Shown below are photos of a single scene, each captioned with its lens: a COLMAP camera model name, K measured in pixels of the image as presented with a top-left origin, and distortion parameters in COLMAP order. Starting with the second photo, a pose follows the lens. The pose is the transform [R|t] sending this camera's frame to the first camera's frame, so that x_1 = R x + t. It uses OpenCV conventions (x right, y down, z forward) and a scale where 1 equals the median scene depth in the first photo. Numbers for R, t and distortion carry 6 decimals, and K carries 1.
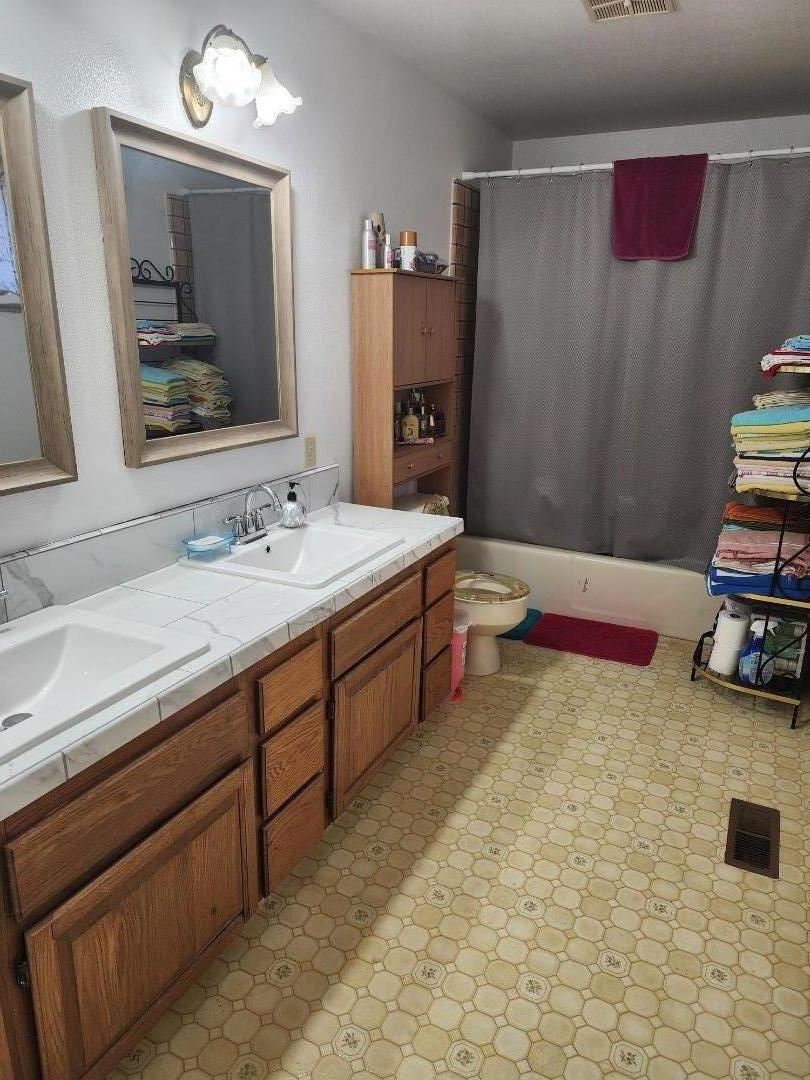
lens RADIAL K [[724.1, 0, 411.5], [0, 724.1, 539.0], [0, 0, 1]] dist [0.058950, -0.044525]
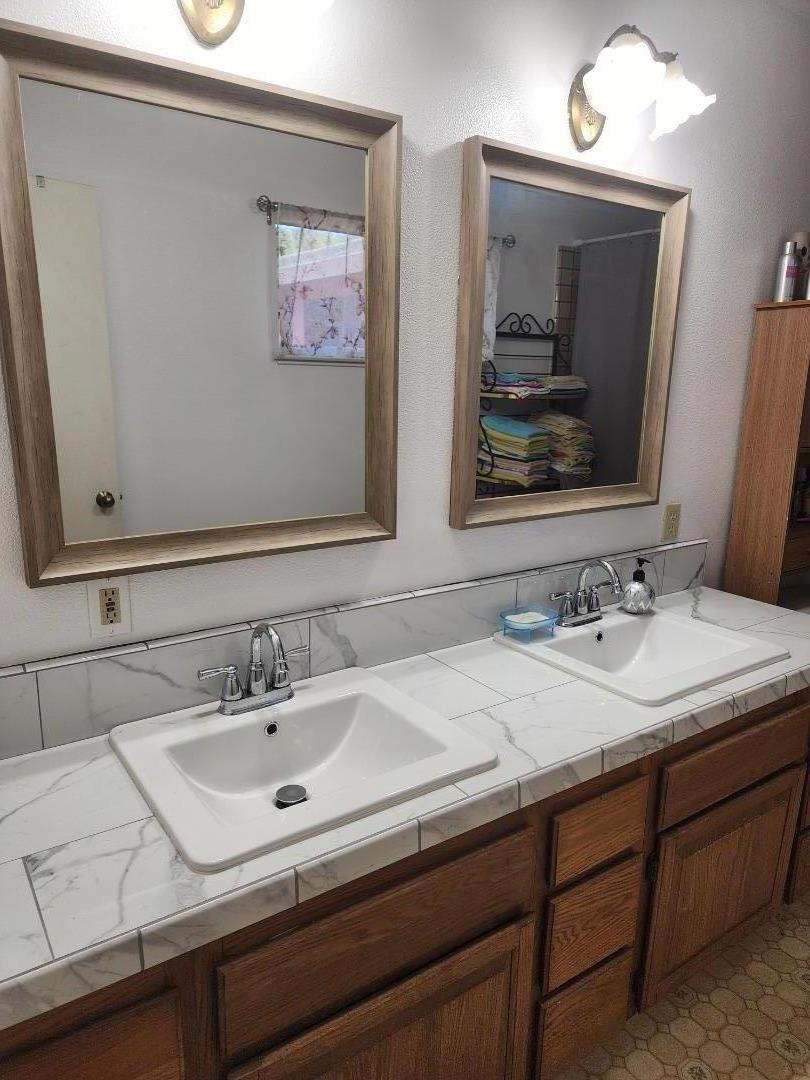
lens RADIAL K [[724.1, 0, 391.2], [0, 724.1, 552.5], [0, 0, 1]] dist [0.058950, -0.044525]
pose [[0.865250, 0.108002, -0.489569, -0.008000], [-0.134492, 0.990730, -0.019136, -0.039079], [0.482963, 0.082400, 0.871755, 0.177206]]
